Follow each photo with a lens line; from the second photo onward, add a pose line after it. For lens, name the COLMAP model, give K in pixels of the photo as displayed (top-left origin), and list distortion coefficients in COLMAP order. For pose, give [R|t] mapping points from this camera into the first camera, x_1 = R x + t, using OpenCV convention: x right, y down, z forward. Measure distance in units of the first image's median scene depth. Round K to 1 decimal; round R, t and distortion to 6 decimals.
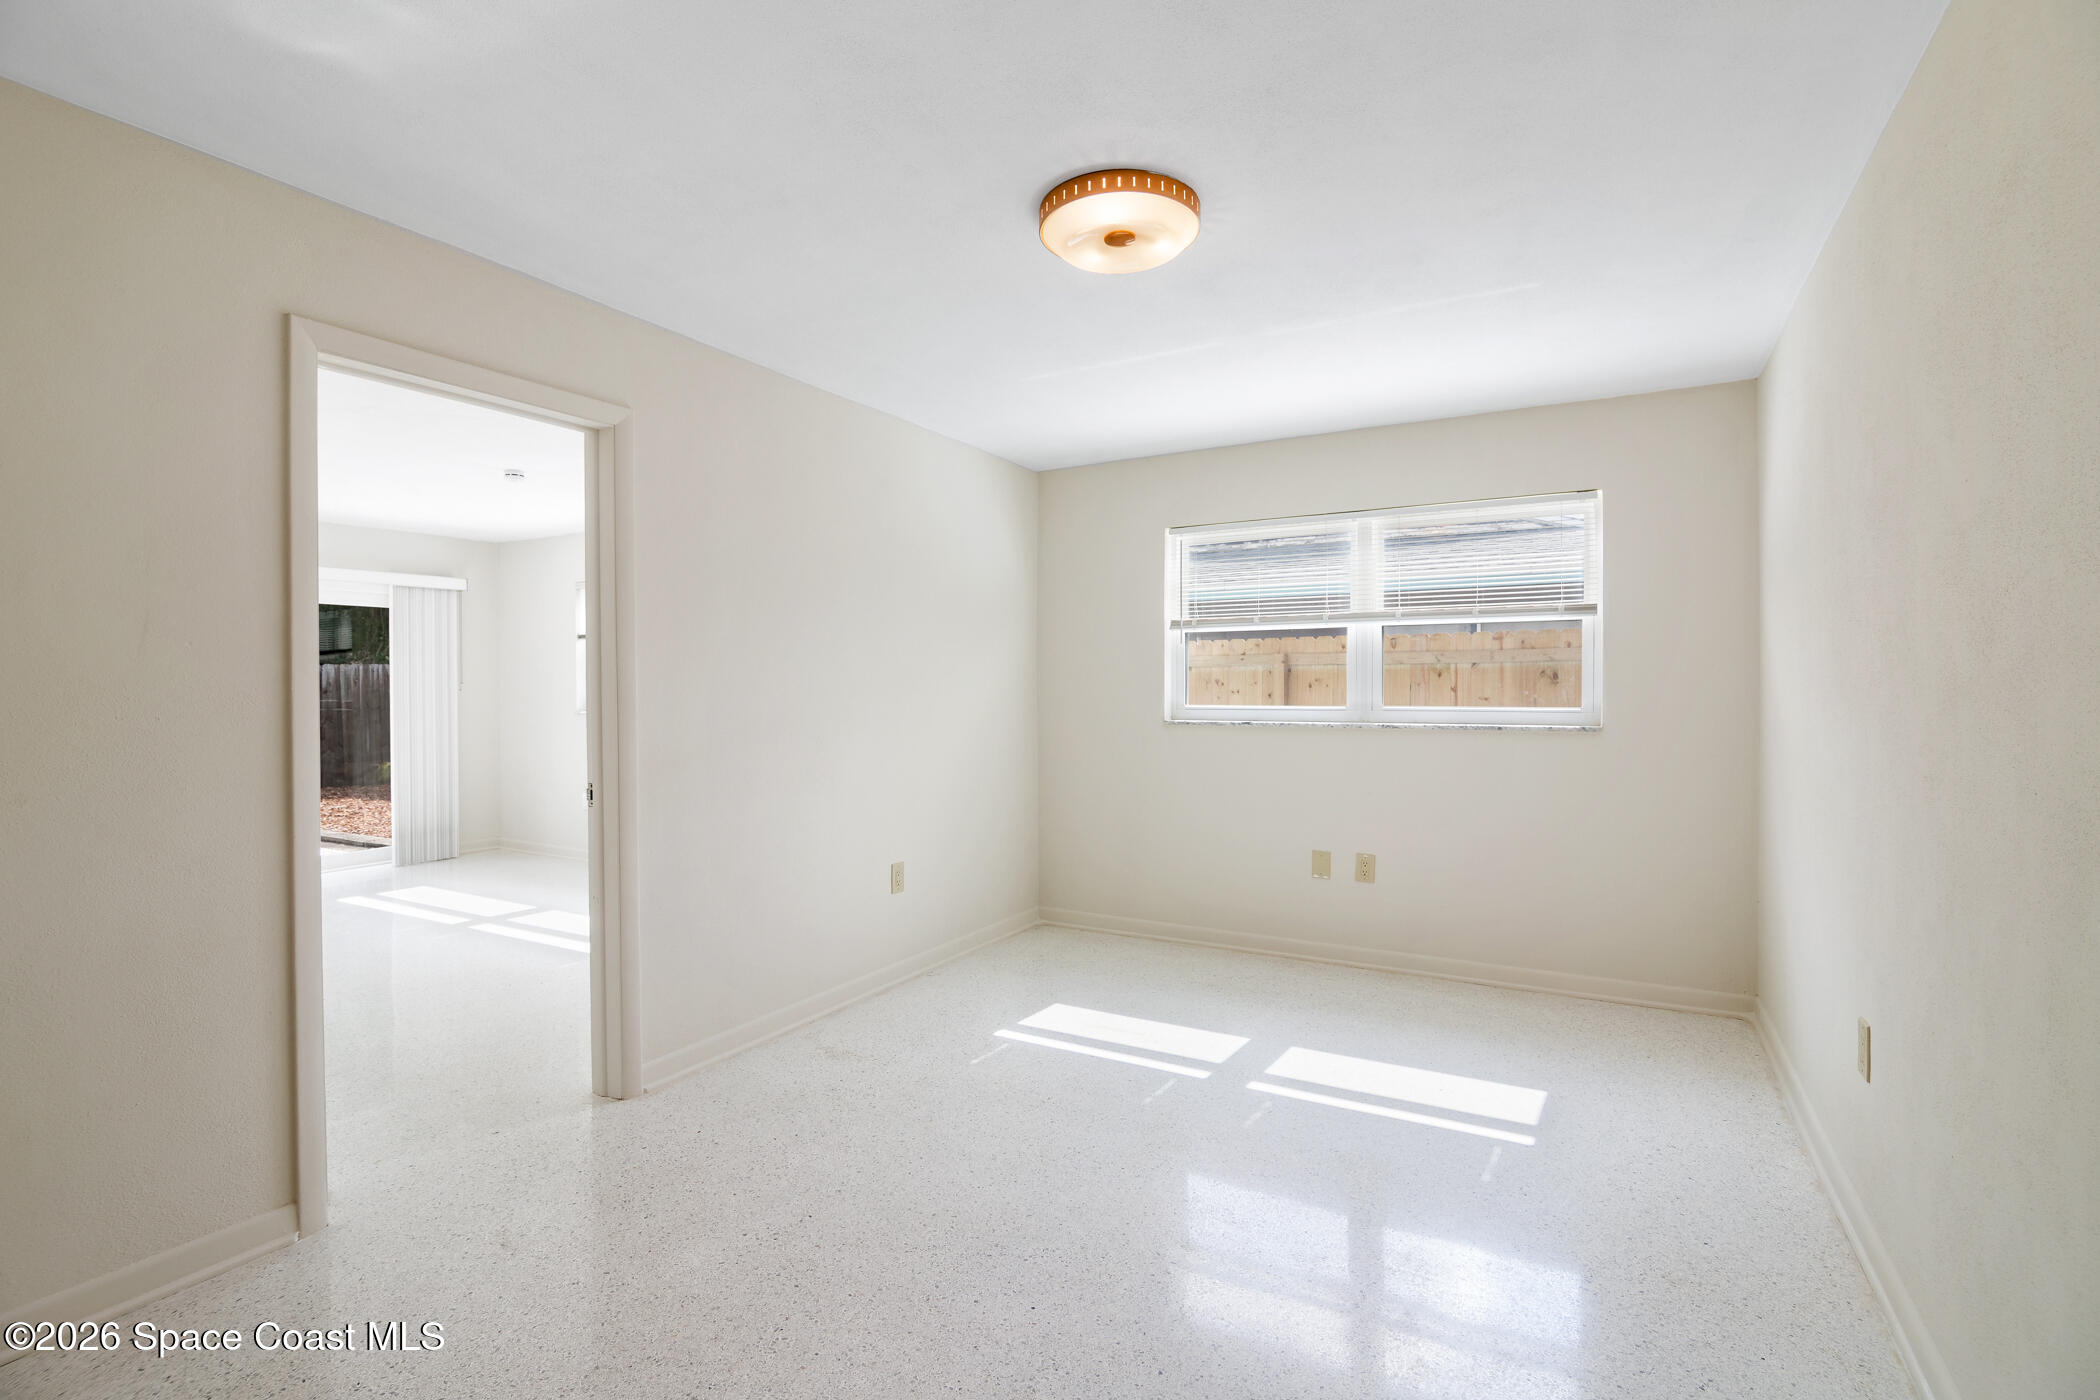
lens RADIAL K [[983.4, 0, 1049.9], [0, 983.4, 700.1], [0, 0, 1]] dist [-0.003064, -0.001371]
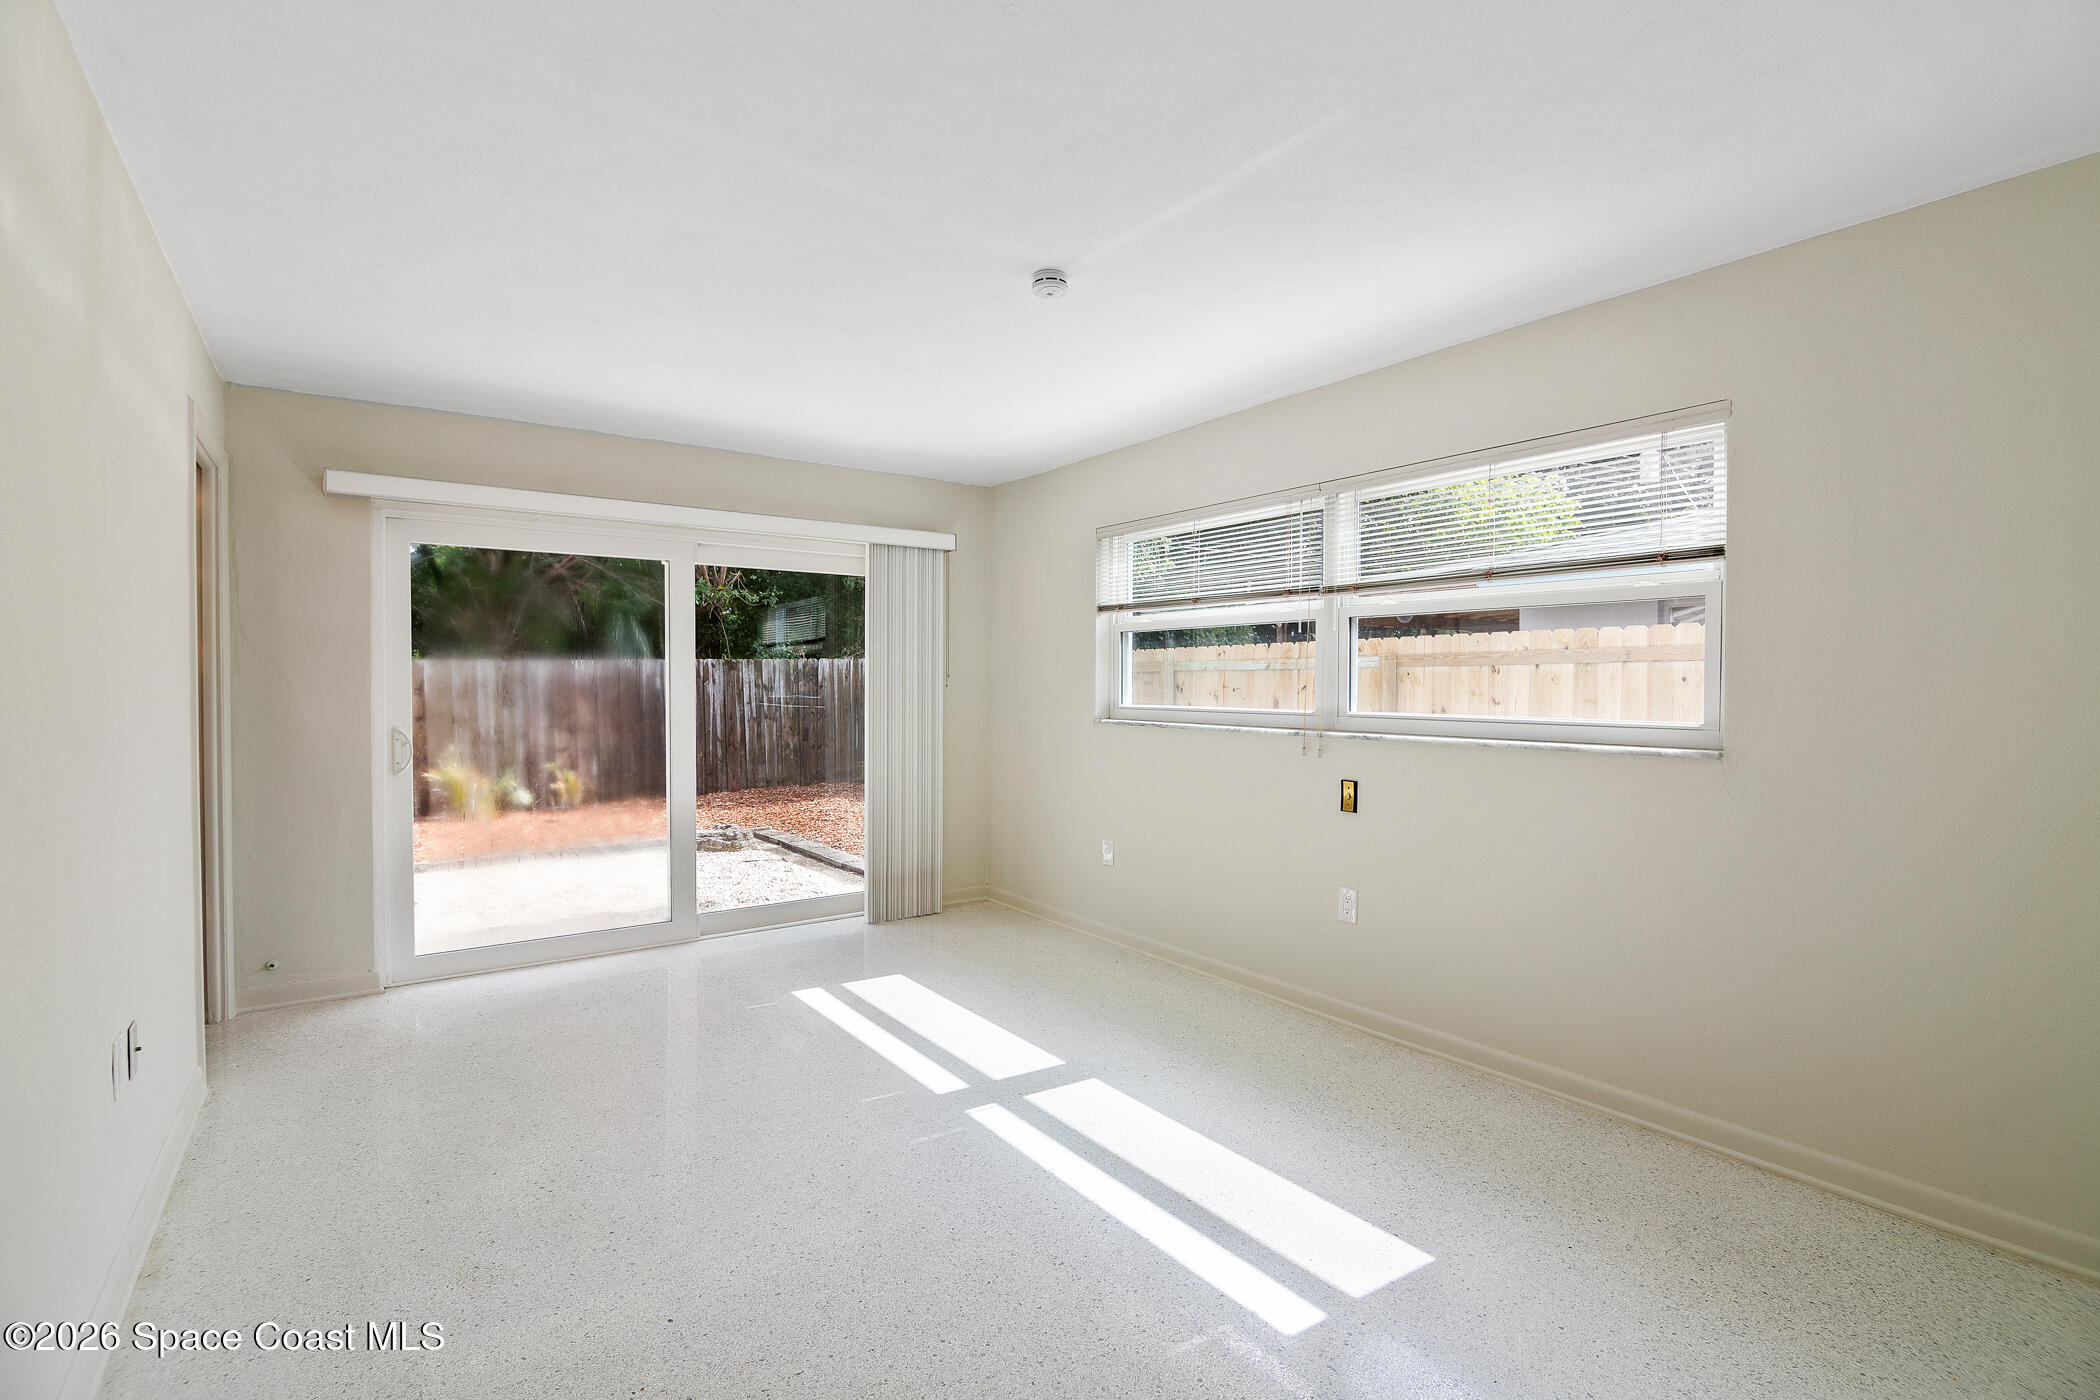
lens RADIAL K [[983.4, 0, 1043.0], [0, 983.4, 702.1], [0, 0, 1]] dist [-0.003064, -0.001371]
pose [[0.908782, 0.013222, -0.417062, -0.231328], [-0.011412, 0.999912, 0.006833, -0.004121], [0.417115, -0.001450, 0.908852, 0.367622]]
